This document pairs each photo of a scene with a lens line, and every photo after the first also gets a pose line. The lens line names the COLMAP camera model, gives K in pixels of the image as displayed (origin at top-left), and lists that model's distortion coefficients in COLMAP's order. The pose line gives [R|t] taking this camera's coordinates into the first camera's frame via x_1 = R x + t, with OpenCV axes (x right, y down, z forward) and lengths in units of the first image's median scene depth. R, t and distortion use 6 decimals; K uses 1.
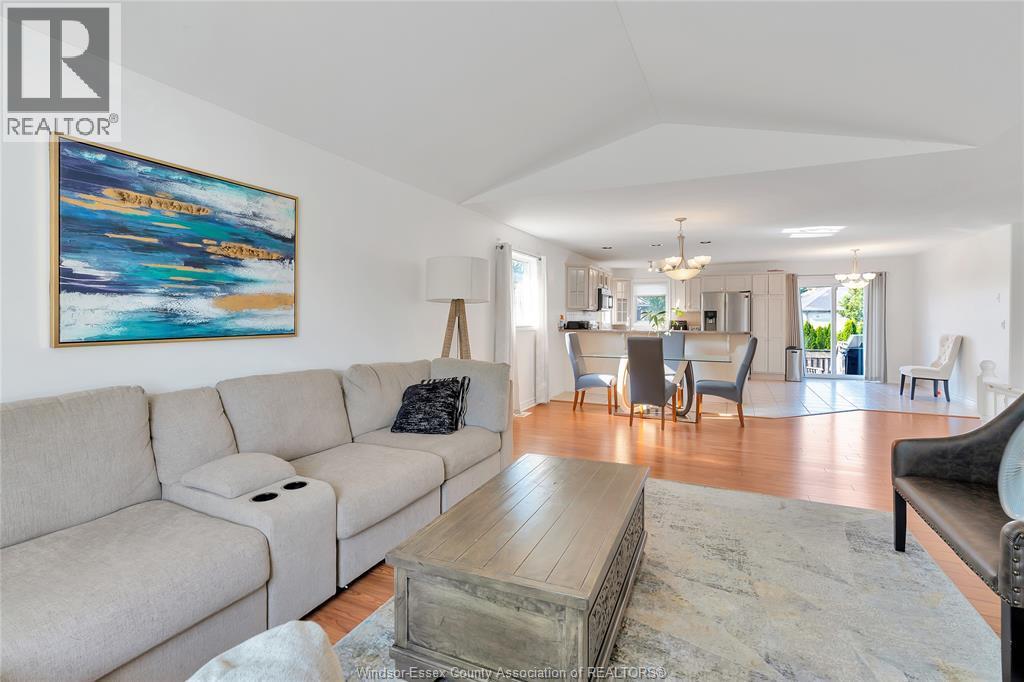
lens RADIAL K [[464.2, 0, 514.9], [0, 464.2, 315.9], [0, 0, 1]] dist [-0.003431, -0.000225]
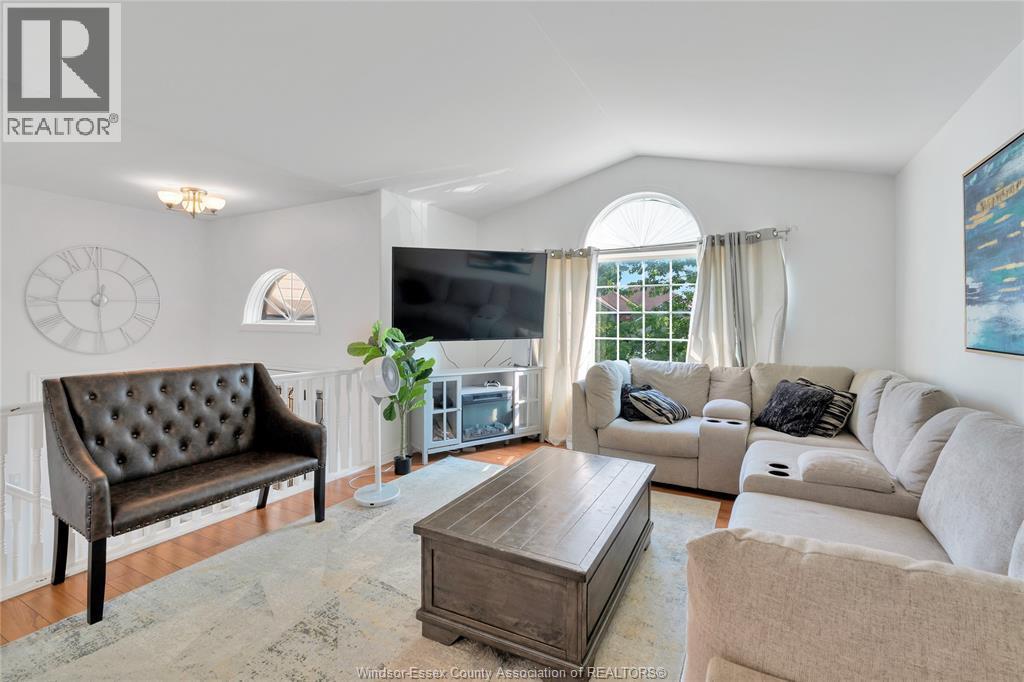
lens RADIAL K [[464.2, 0, 510.4], [0, 464.2, 331.7], [0, 0, 1]] dist [-0.003431, -0.000225]
pose [[-0.998204, -0.007250, 0.059467, 0.098126], [-0.006651, 0.999925, 0.010270, 0.007588], [-0.059537, 0.009856, -0.998177, 1.822241]]
